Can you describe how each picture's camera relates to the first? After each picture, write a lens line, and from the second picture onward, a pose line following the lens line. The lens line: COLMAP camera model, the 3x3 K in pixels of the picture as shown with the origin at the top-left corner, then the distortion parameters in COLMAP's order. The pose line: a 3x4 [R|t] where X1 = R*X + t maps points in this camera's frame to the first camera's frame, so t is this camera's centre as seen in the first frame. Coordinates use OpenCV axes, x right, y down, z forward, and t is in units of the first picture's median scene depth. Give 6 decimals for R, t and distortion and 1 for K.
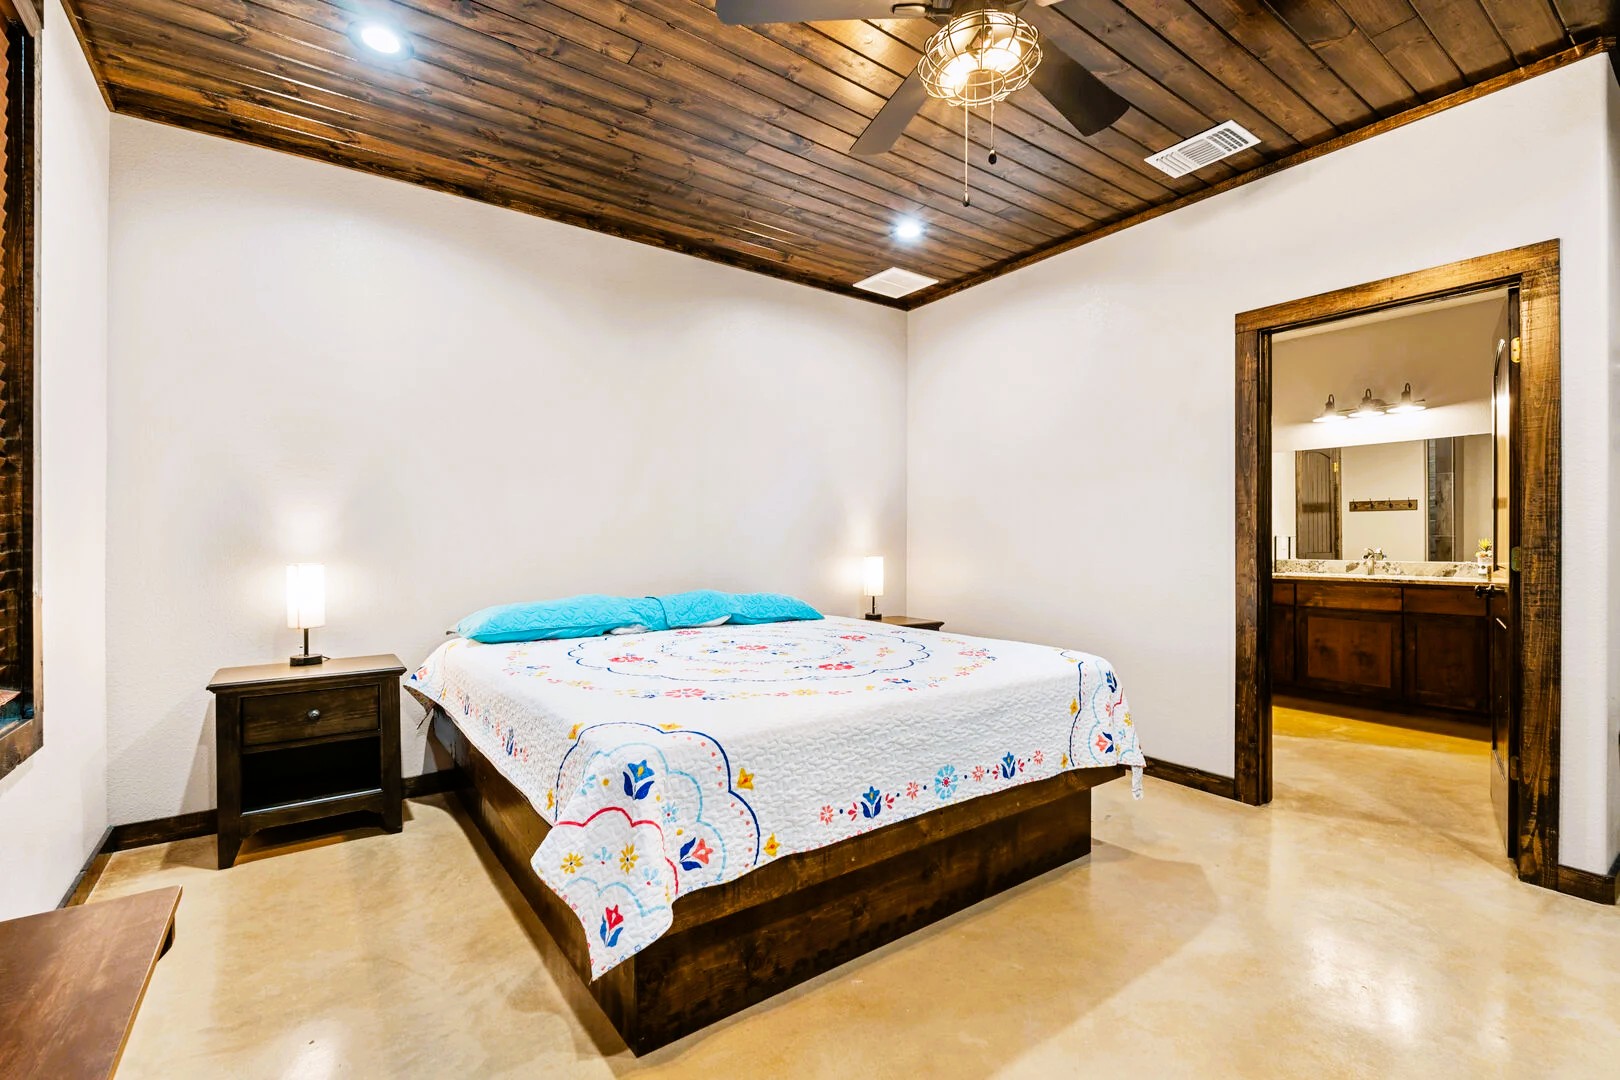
lens RADIAL K [[742.1, 0, 804.0], [0, 742.1, 540.9], [0, 0, 1]] dist [-0.005117, 0.001448]
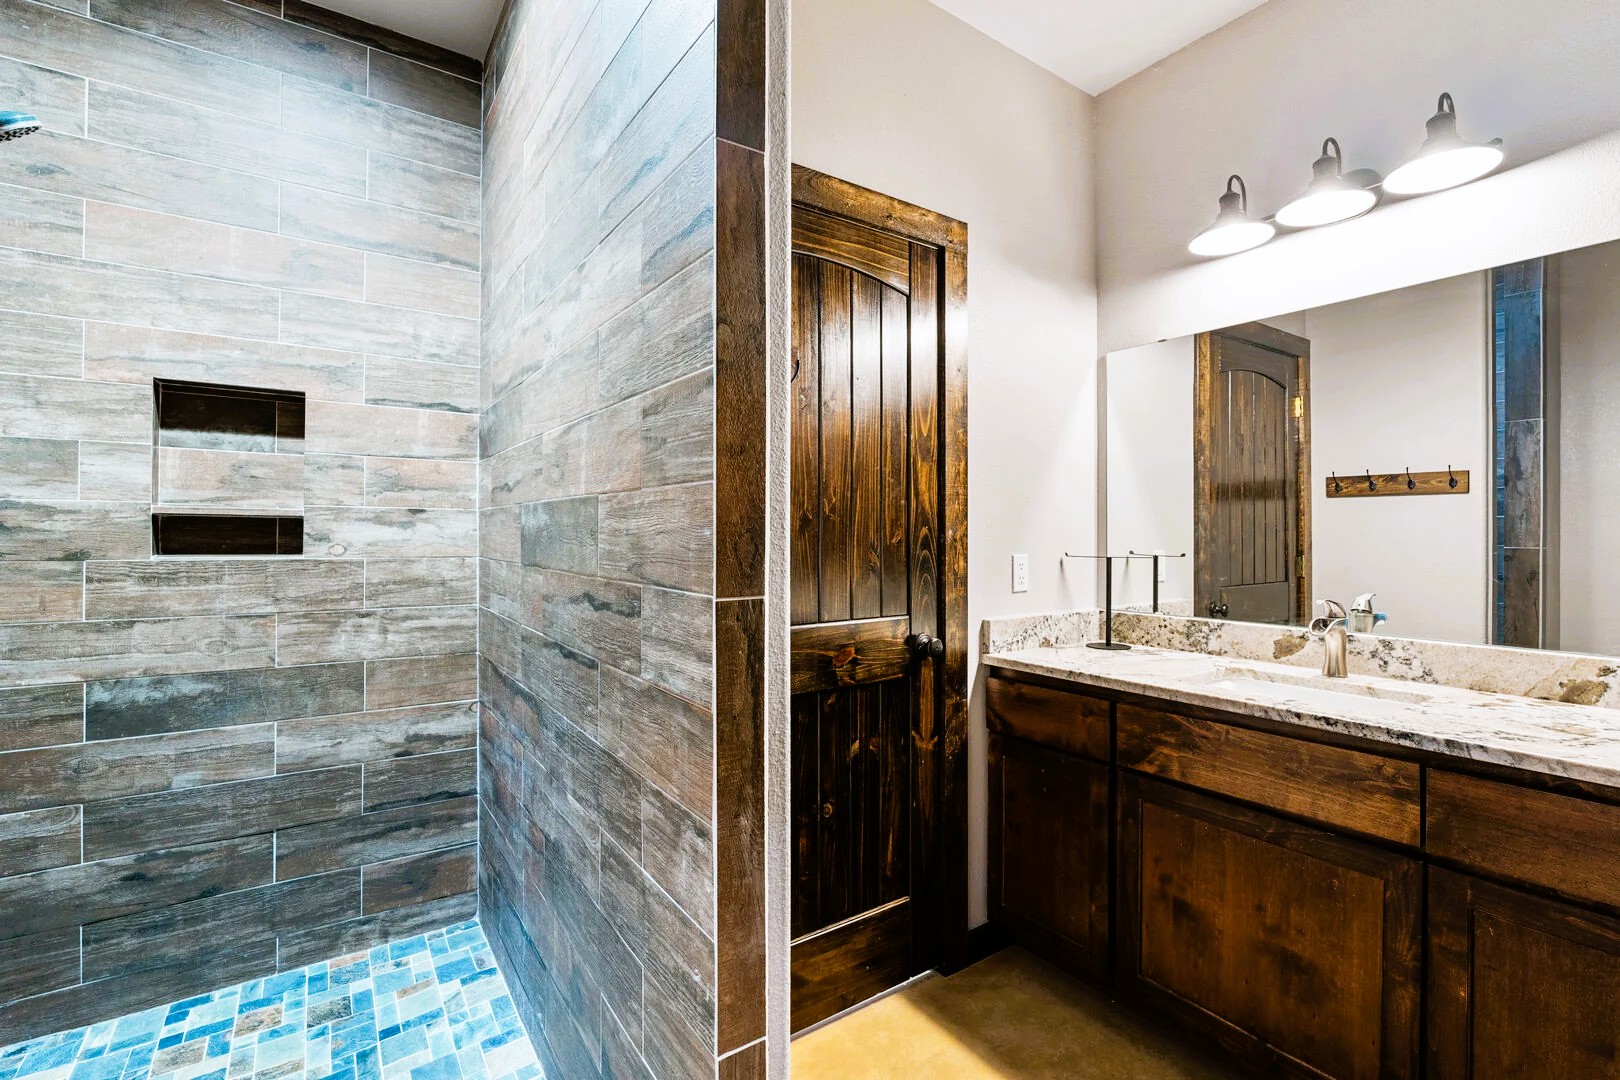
lens RADIAL K [[742.1, 0, 819.9], [0, 742.1, 536.4], [0, 0, 1]] dist [-0.005117, 0.001448]
pose [[0.999772, 0.001841, -0.021262, 0.436540], [-0.001798, 0.999996, 0.002026, -0.015278], [0.021265, -0.001988, 0.999772, 0.532911]]
